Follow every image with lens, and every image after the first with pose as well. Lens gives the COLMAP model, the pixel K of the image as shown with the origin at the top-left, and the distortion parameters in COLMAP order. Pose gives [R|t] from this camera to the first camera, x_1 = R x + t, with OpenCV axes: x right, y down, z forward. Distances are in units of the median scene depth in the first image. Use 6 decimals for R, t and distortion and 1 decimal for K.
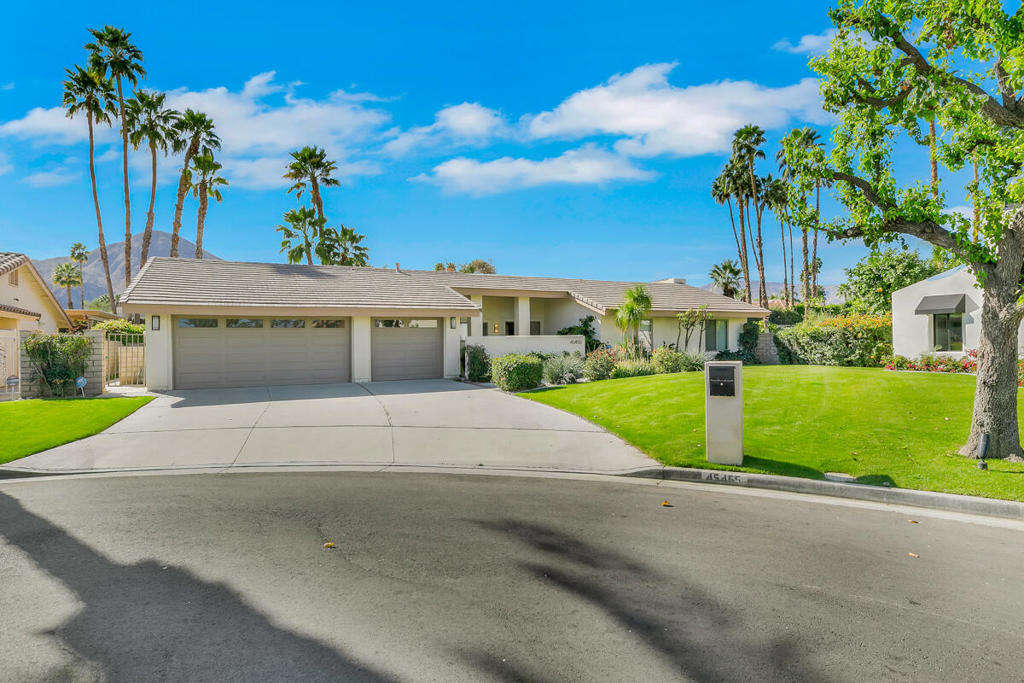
lens RADIAL K [[554.1, 0, 511.2], [0, 554.1, 335.1], [0, 0, 1]] dist [-0.002594, -0.000346]
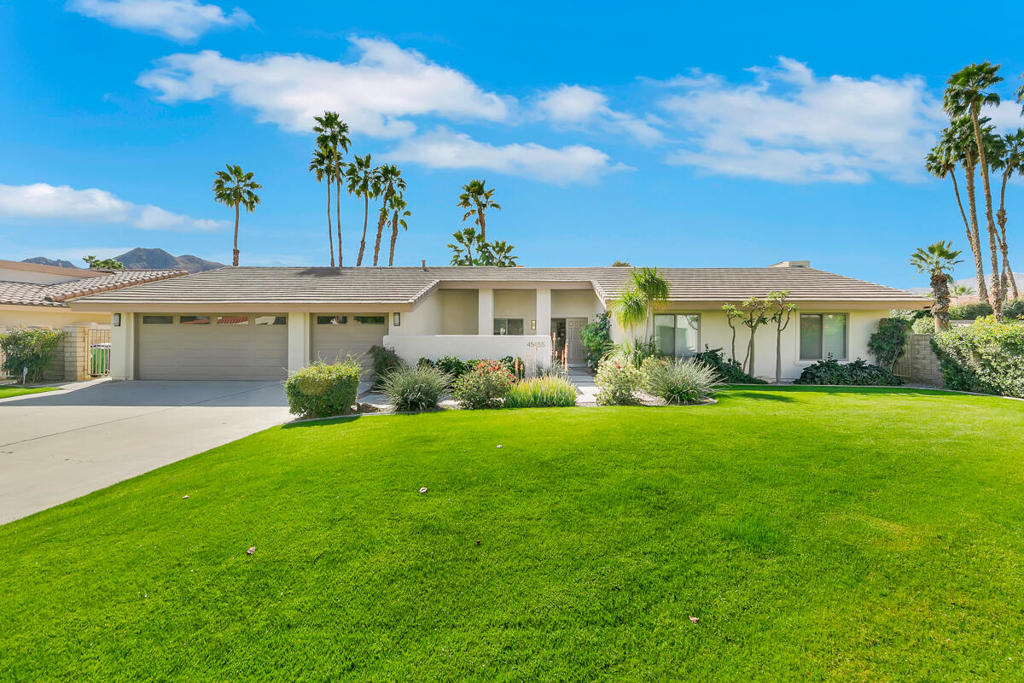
lens RADIAL K [[406.1, 0, 515.1], [0, 406.1, 329.4], [0, 0, 1]] dist [0.000258, -0.001643]
pose [[0.881540, 0.010467, -0.471994, 0.183864], [-0.007925, 0.999941, 0.007373, -0.006103], [0.472044, -0.002759, 0.881571, 0.259377]]
